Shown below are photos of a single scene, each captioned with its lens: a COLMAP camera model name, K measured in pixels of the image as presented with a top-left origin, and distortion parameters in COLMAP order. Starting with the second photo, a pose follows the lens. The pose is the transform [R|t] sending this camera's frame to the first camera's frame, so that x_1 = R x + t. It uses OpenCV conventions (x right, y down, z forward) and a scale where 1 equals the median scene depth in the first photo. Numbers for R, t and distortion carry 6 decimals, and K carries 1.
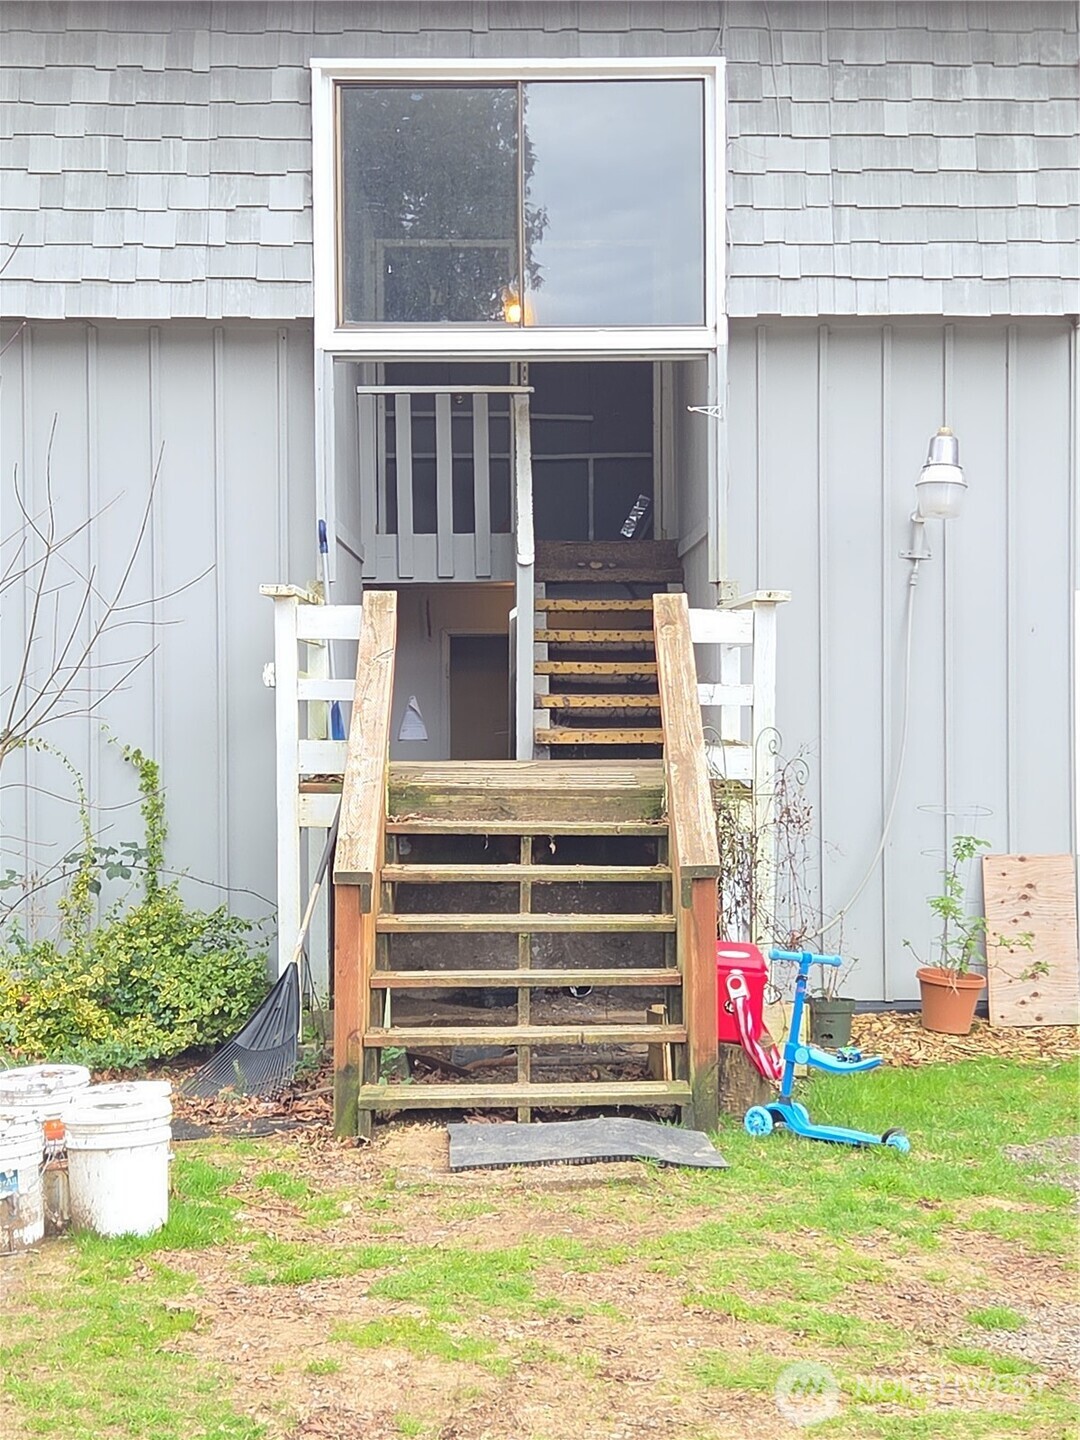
lens RADIAL K [[2321.5, 0, 540.0], [0, 2321.5, 720.0], [0, 0, 1]] dist [0.121408, 0.001083]
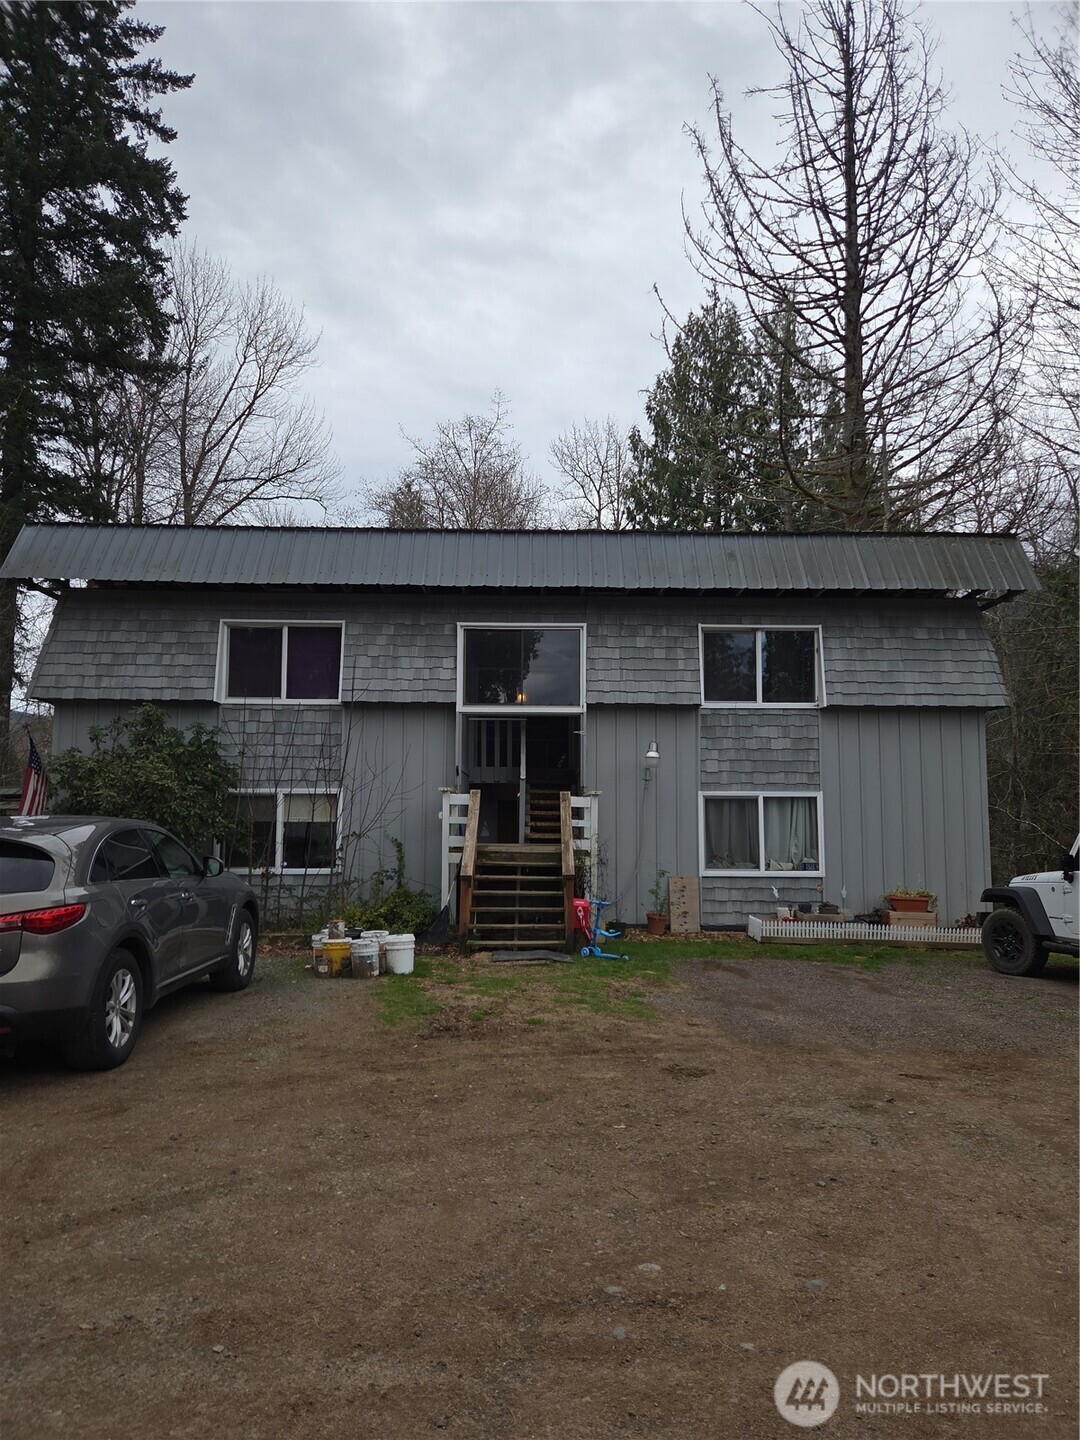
lens RADIAL K [[1023.5, 0, 540.0], [0, 1023.5, 720.0], [0, 0, 1]] dist [0.002622, -0.000910]
pose [[0.999917, 0.012510, -0.003207, 0.023117], [-0.012778, 0.994352, -0.105358, -0.003193], [0.001871, 0.105391, 0.994429, -0.398679]]
